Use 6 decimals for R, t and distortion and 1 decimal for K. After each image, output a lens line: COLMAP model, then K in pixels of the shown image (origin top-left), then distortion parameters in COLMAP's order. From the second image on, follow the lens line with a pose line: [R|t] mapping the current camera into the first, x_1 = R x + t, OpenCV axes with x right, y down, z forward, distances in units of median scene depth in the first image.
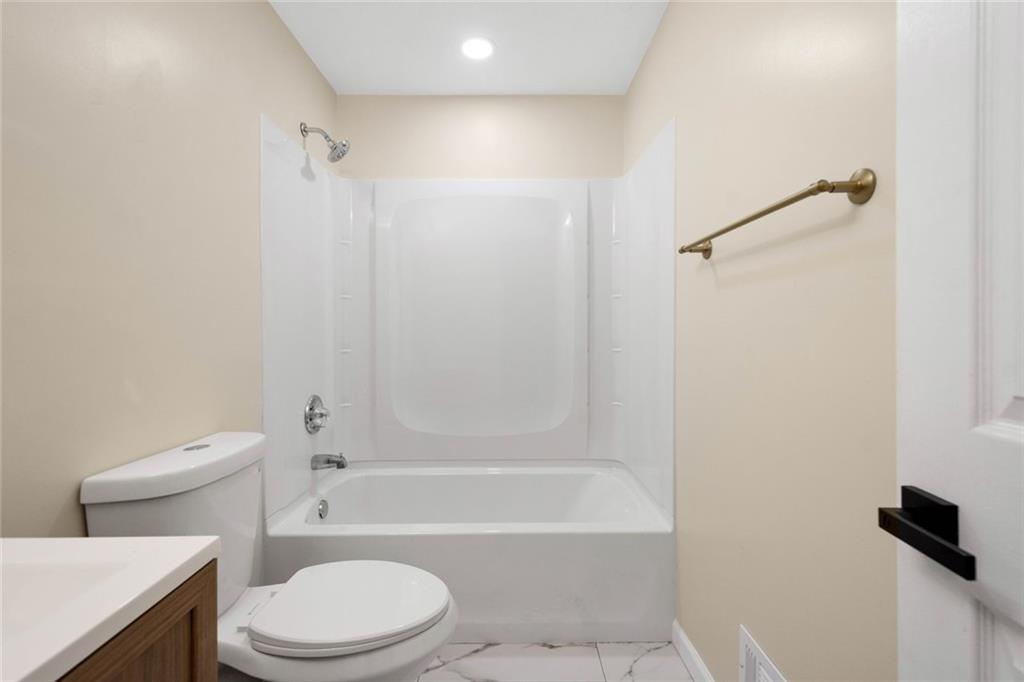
lens RADIAL K [[450.8, 0, 510.4], [0, 450.8, 333.6], [0, 0, 1]] dist [0.014128, -0.000086]
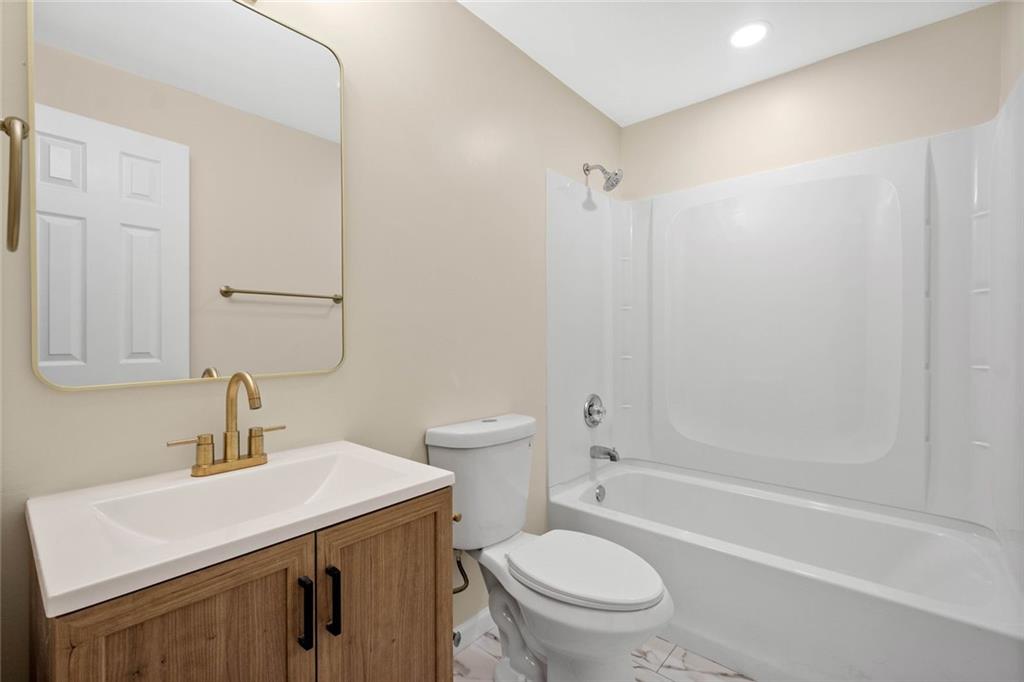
lens RADIAL K [[441.7, 0, 512.0], [0, 441.7, 341.0], [0, 0, 1]] dist [-0.000689, 0.000007]
pose [[0.756714, 0.006105, -0.653718, 0.154510], [-0.007222, 0.999973, 0.000979, -0.000427], [0.653706, 0.003980, 0.756738, 0.000665]]
